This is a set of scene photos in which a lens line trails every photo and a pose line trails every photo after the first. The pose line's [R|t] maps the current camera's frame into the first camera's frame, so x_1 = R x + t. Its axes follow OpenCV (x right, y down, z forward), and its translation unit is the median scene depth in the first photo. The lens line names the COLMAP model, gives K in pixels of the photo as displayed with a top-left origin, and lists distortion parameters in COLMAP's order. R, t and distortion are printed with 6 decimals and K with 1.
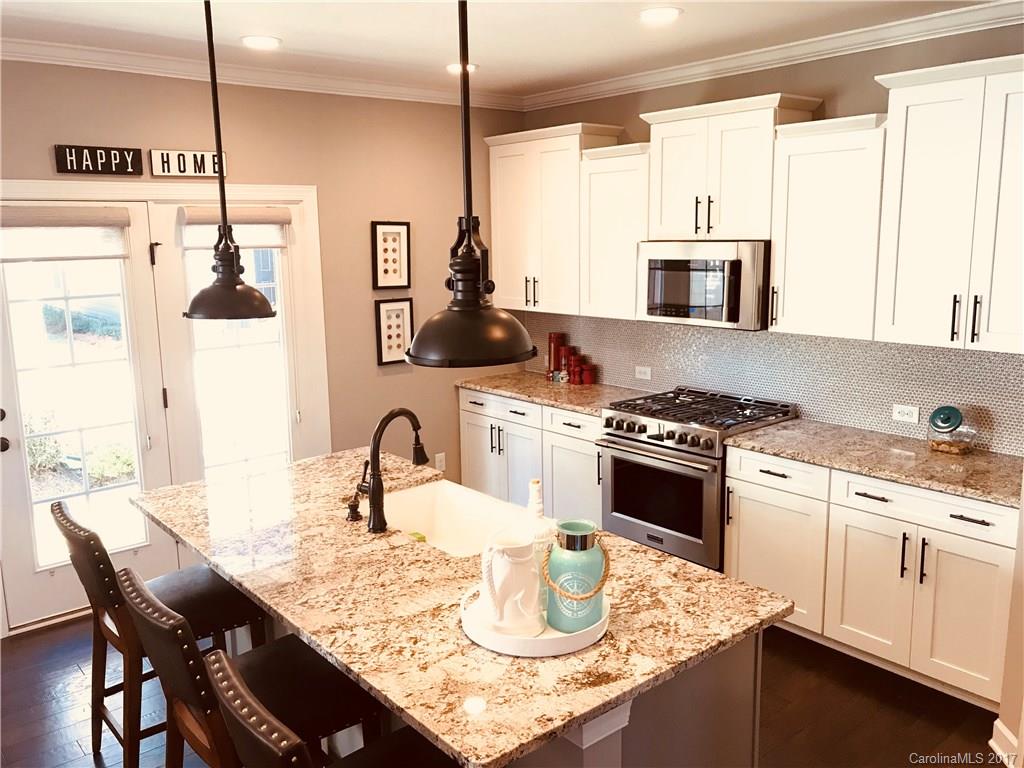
lens RADIAL K [[843.8, 0, 509.0], [0, 843.8, 386.7], [0, 0, 1]] dist [0.040919, -0.052518]
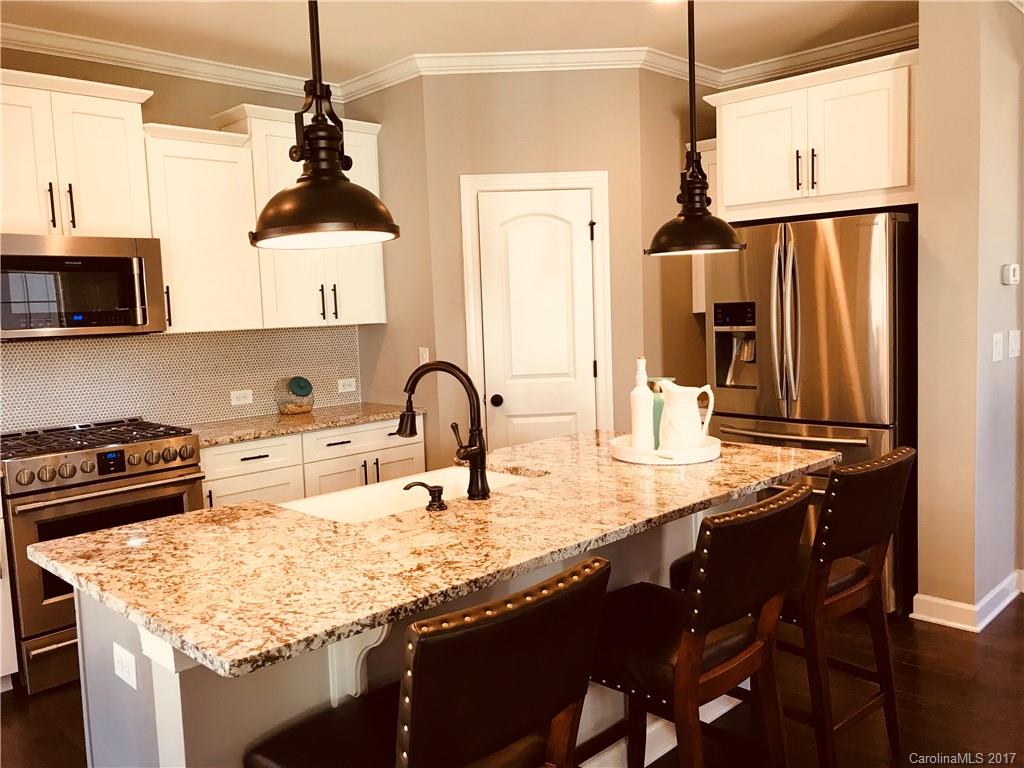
lens RADIAL K [[843.8, 0, 507.0], [0, 843.8, 383.6], [0, 0, 1]] dist [0.040919, -0.052518]
pose [[-0.087714, -0.068404, 0.993794, -0.836588], [0.223581, 0.970835, 0.086557, -0.007418], [-0.970731, 0.229785, -0.069862, 0.847905]]
